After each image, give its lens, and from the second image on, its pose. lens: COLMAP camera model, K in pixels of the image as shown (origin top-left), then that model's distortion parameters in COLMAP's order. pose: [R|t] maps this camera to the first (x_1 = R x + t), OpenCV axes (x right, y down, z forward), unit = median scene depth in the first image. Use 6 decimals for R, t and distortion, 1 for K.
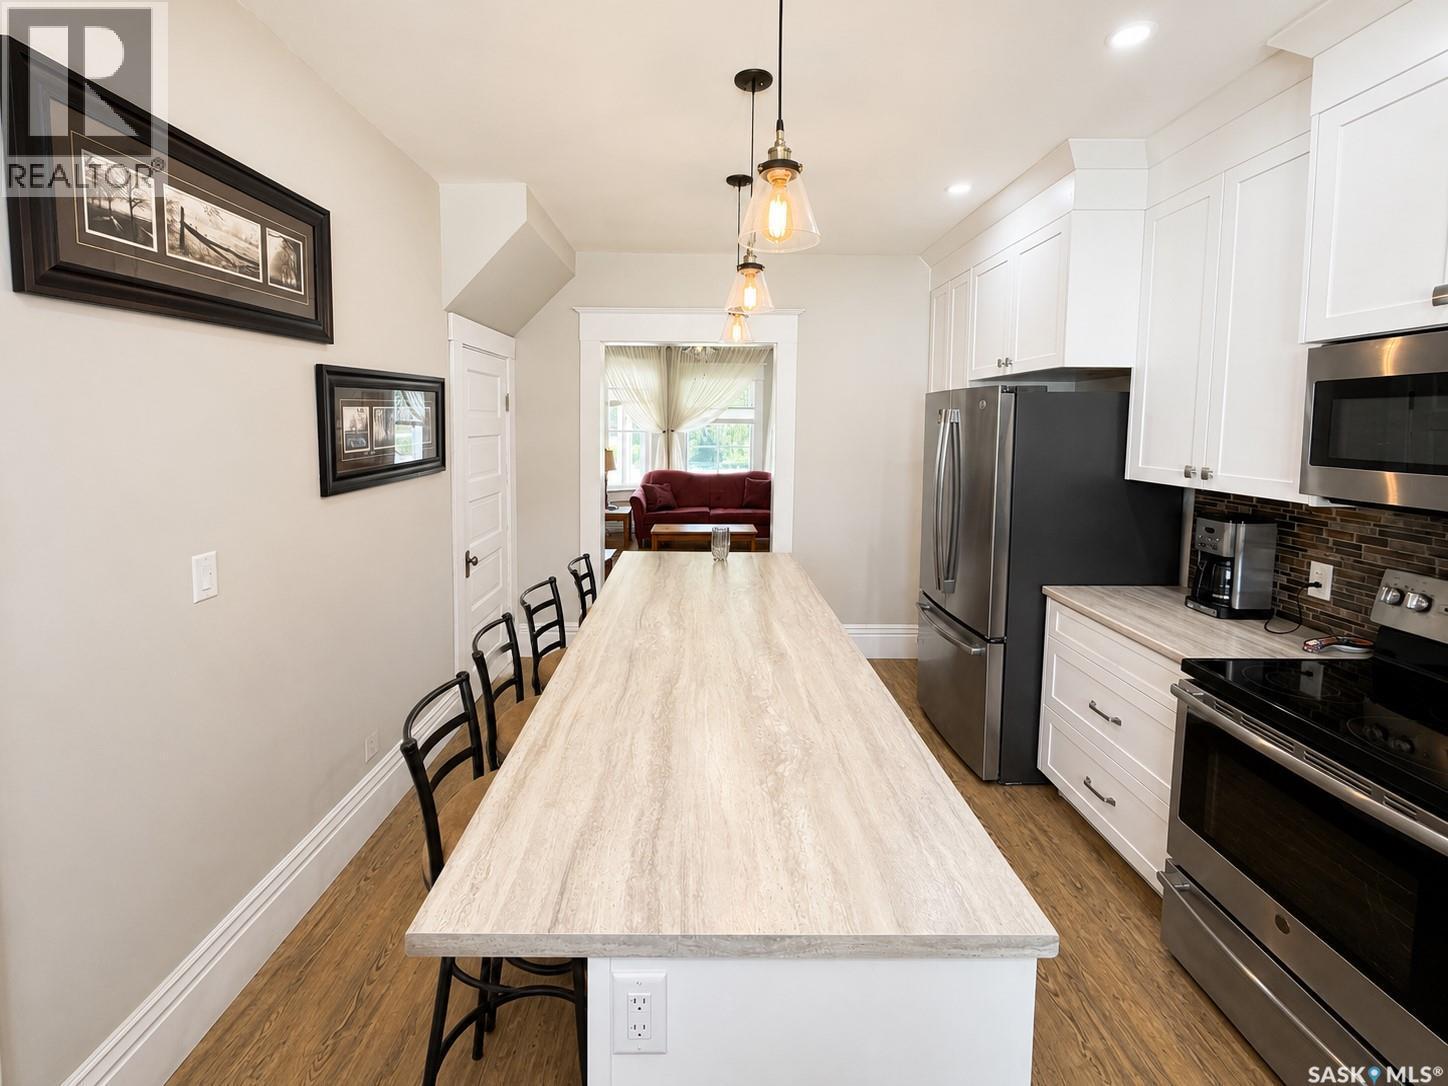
lens RADIAL K [[1001.4, 0, 724.0], [0, 1001.4, 543.0], [0, 0, 1]] dist [0.000988, 0.000272]
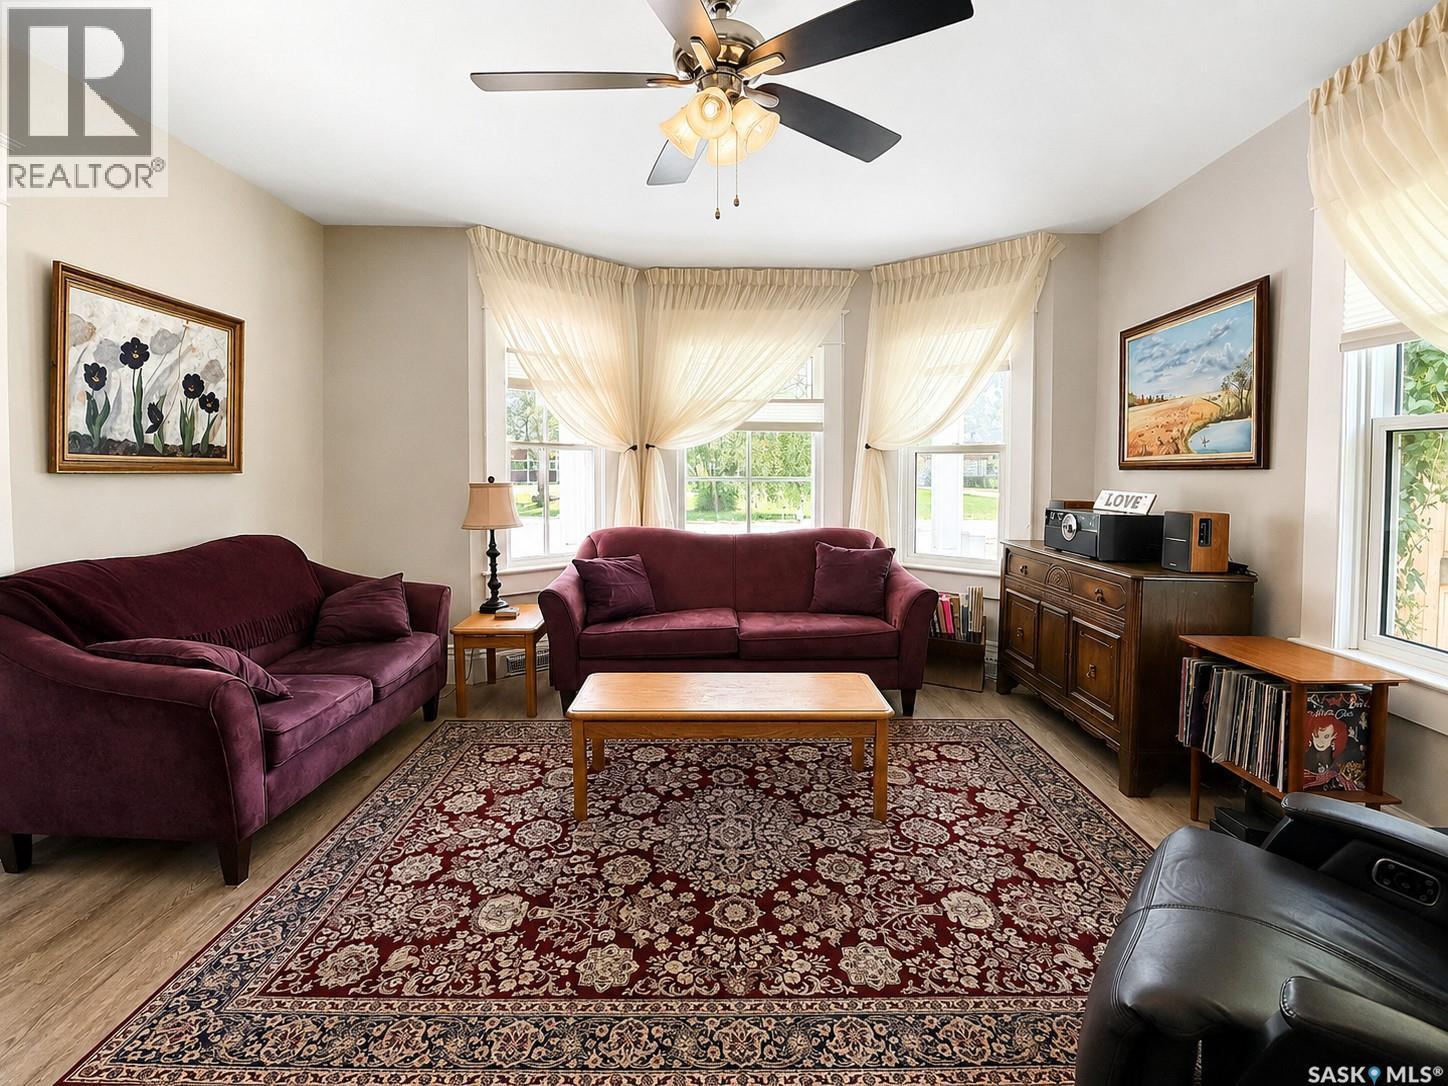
lens RADIAL K [[1260.0, 0, 724.0], [0, 1260.0, 543.0], [0, 0, 1]] dist [-0.000873, -0.000638]
pose [[0.999965, -0.008242, 0.001520, -0.017864], [0.008326, 0.997652, -0.067979, -0.025694], [-0.000956, 0.067989, 0.997686, 0.424200]]
